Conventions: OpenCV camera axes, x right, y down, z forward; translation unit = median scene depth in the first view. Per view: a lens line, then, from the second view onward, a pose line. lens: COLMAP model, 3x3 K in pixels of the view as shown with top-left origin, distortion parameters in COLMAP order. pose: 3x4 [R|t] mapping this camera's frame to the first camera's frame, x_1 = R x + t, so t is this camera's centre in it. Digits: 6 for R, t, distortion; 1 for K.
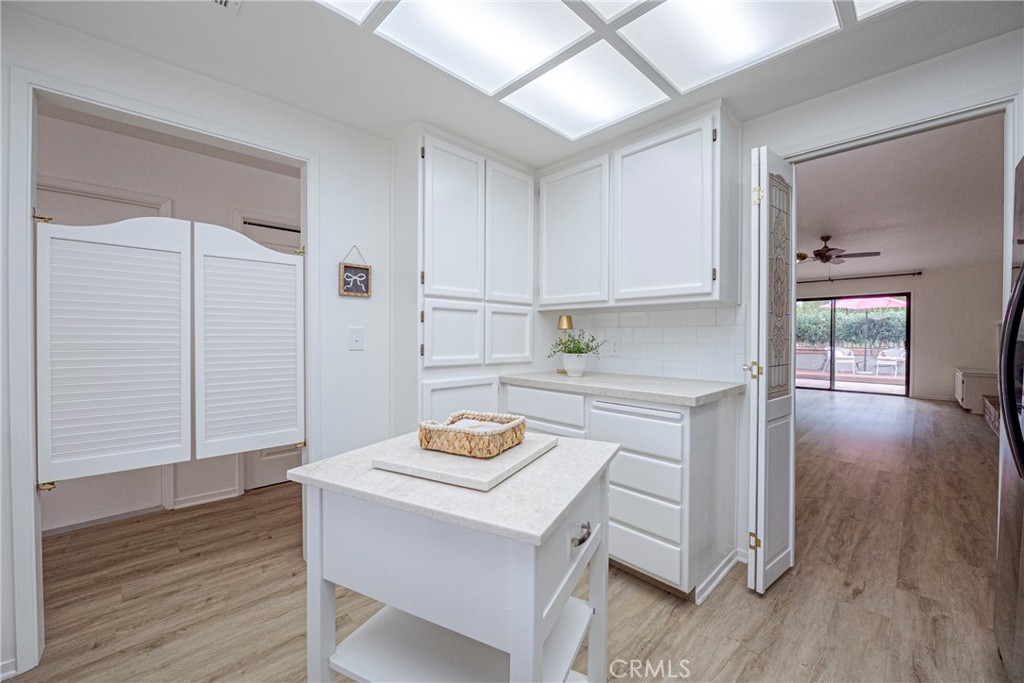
lens RADIAL K [[404.9, 0, 510.6], [0, 404.9, 340.8], [0, 0, 1]] dist [-0.013726, 0.000805]
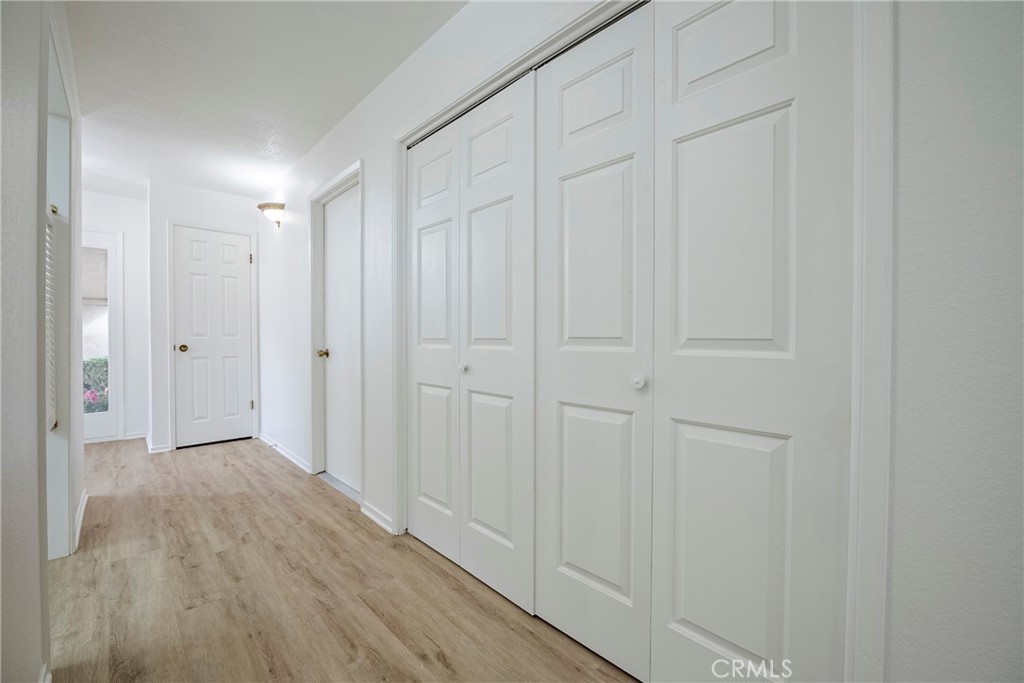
lens RADIAL K [[412.4, 0, 498.8], [0, 412.4, 337.2], [0, 0, 1]] dist [0.000824, 0.000248]
pose [[-0.016029, -0.003246, -0.999866, 0.071767], [-0.014095, 0.999896, -0.003020, 0.051129], [0.999772, 0.014044, -0.016073, 1.677000]]
